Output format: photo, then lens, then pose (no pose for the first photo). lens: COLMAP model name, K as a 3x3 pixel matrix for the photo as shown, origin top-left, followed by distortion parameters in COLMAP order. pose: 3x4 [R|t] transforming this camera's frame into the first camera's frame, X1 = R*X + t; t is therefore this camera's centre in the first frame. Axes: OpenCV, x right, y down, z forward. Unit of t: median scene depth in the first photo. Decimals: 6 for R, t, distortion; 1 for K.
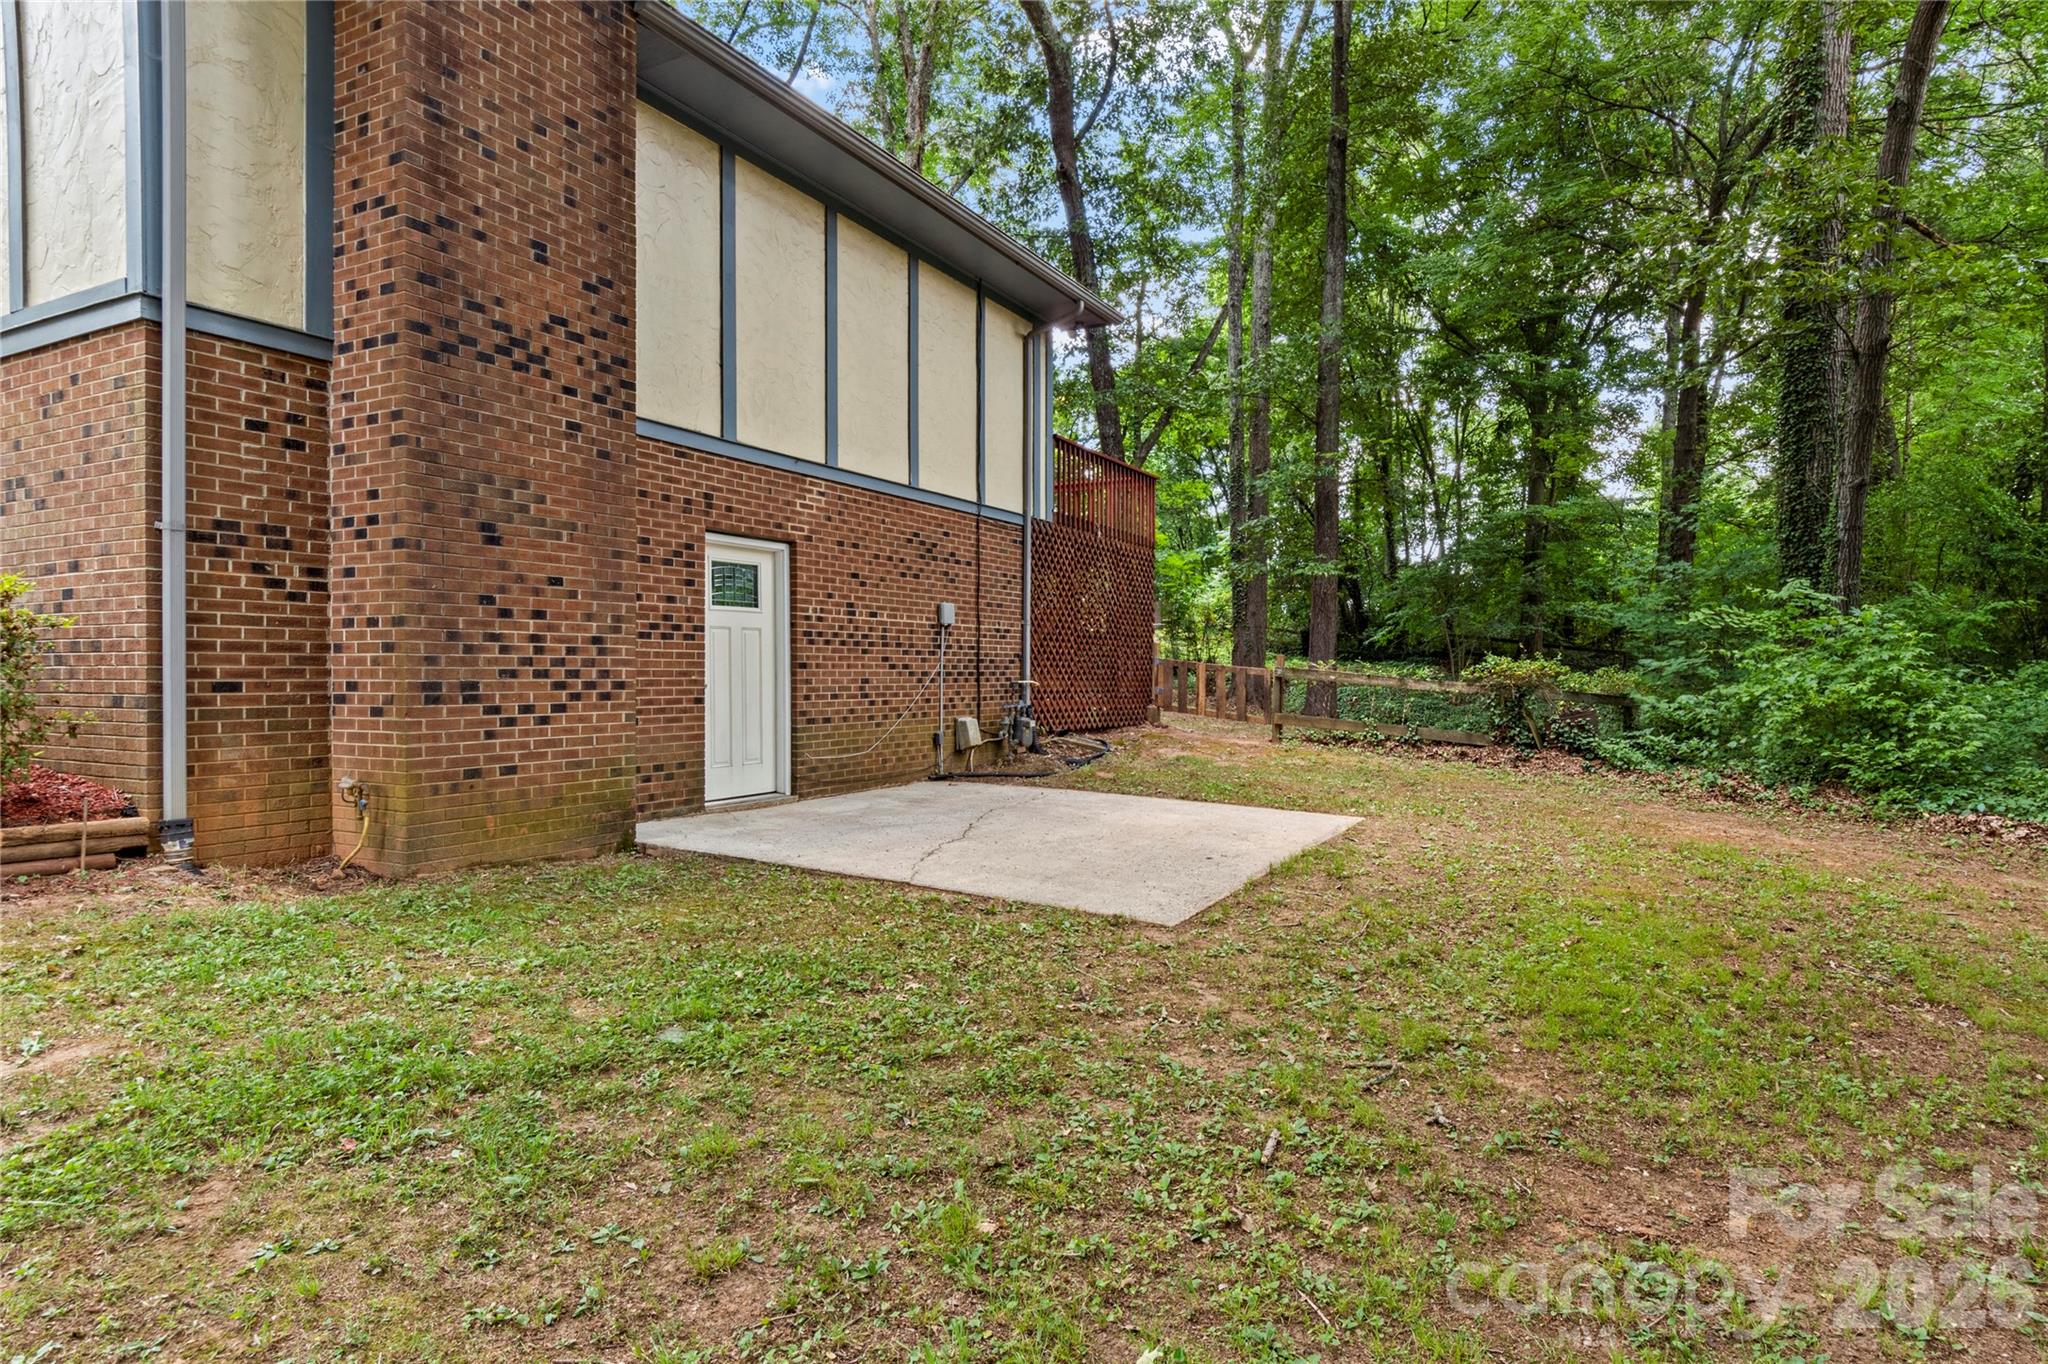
lens RADIAL K [[1079.4, 0, 1026.1], [0, 1079.4, 661.6], [0, 0, 1]] dist [0.001852, 0.000319]
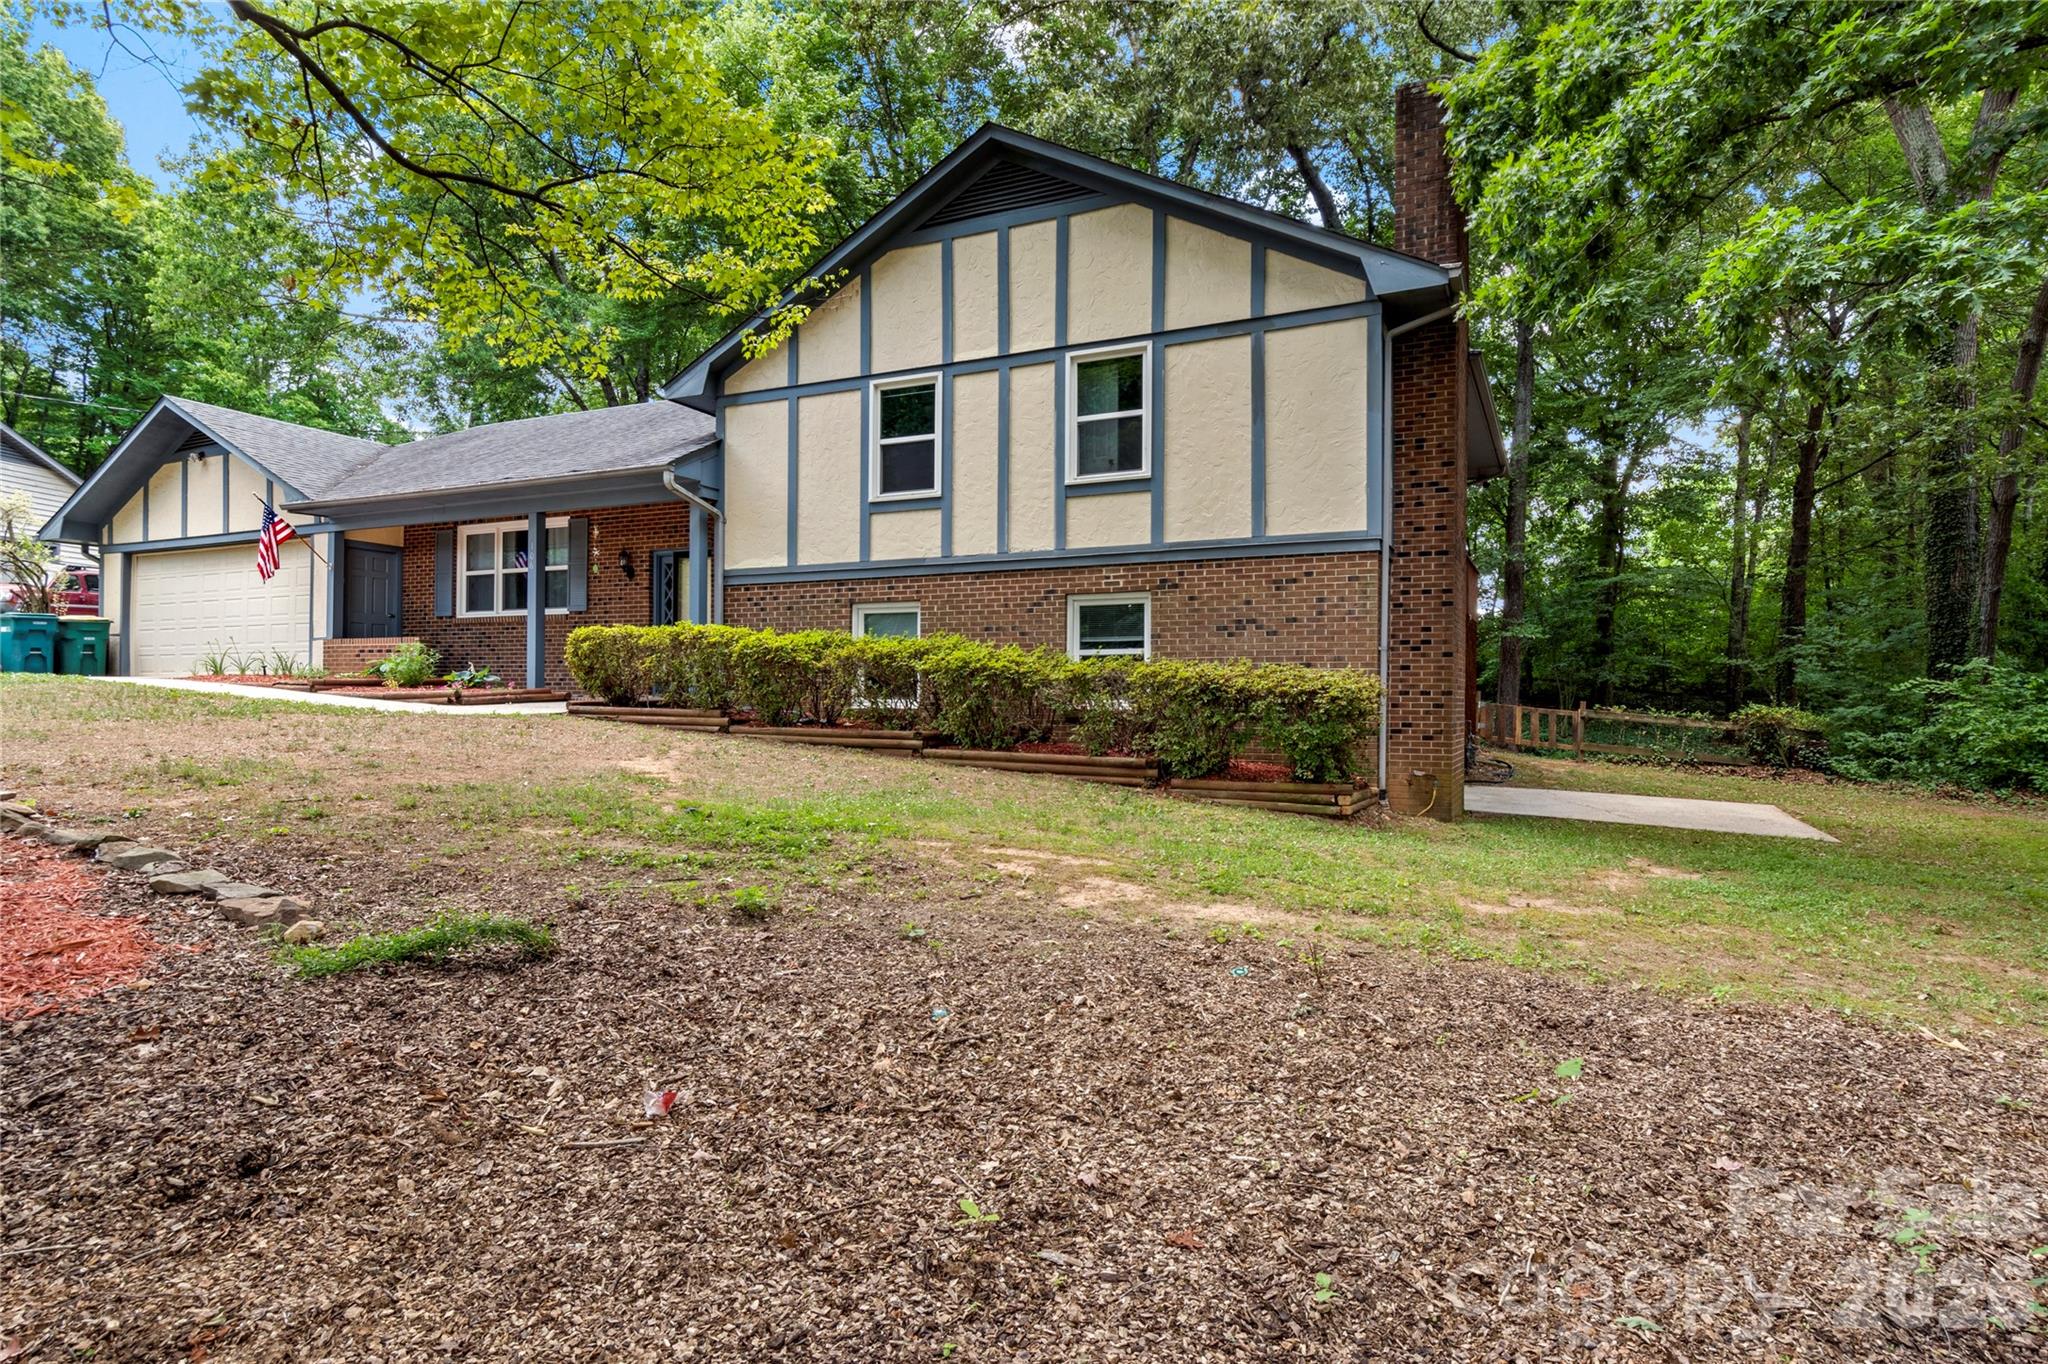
lens RADIAL K [[1085.3, 0, 1027.0], [0, 1085.3, 690.5], [0, 0, 1]] dist [0.002024, -0.000253]
pose [[0.998691, 0.008459, 0.050454, -0.658246], [-0.008429, 0.999964, -0.000797, -0.015256], [-0.050459, 0.000371, 0.998726, -0.443089]]
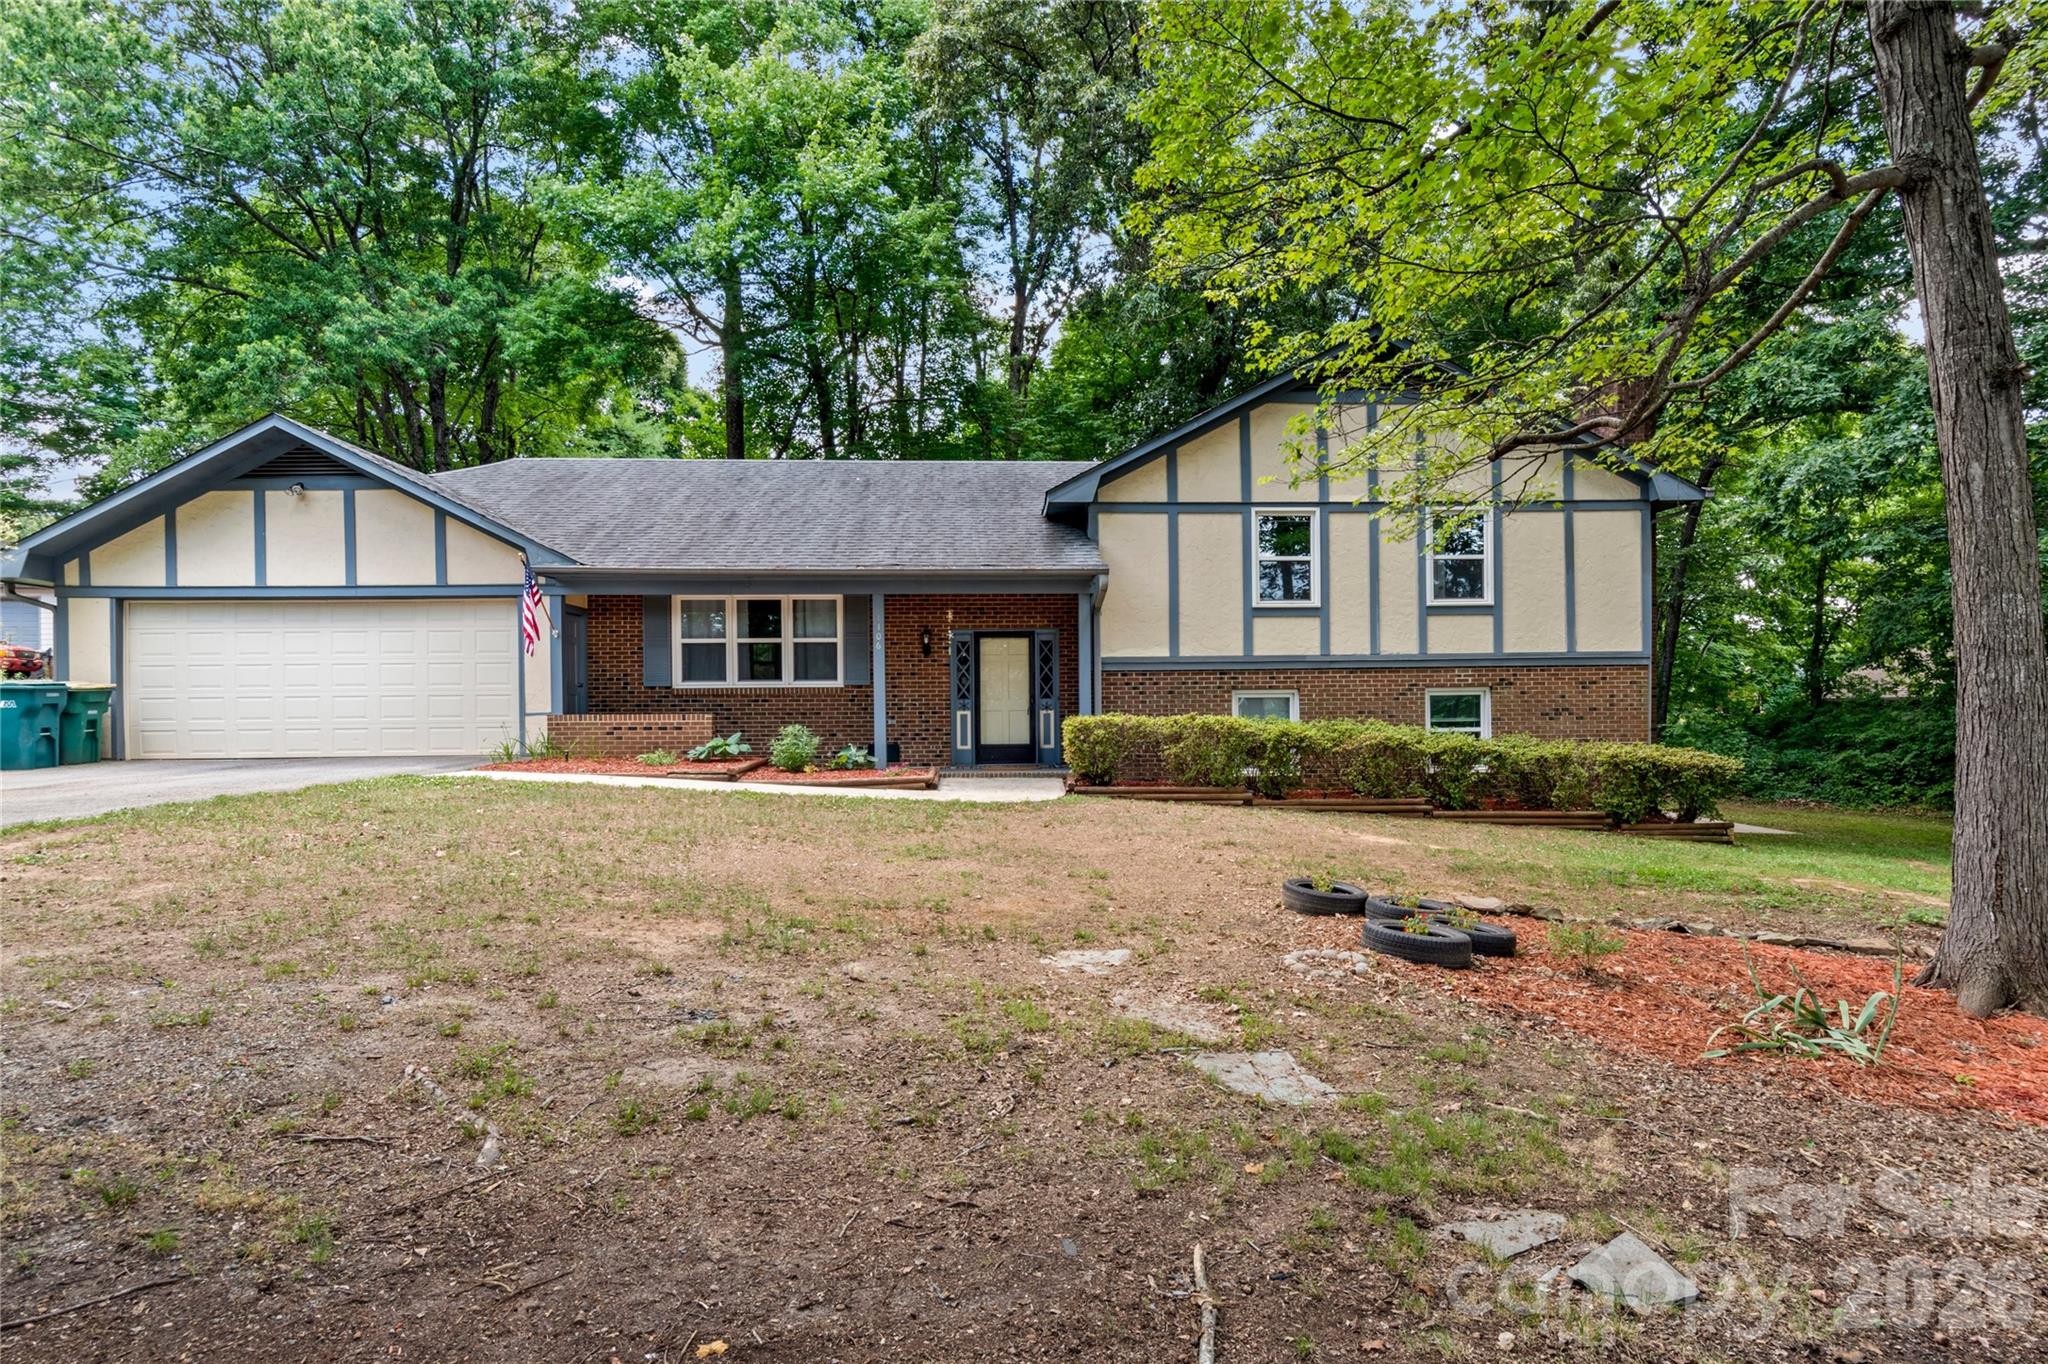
lens RADIAL K [[1085.1, 0, 1028.7], [0, 1085.1, 703.9], [0, 0, 1]] dist [0.021793, 0.000109]
pose [[0.862658, -0.001786, 0.505785, -1.694133], [0.004153, 0.999985, -0.003553, -0.083388], [-0.505771, 0.005166, 0.862652, -0.352801]]
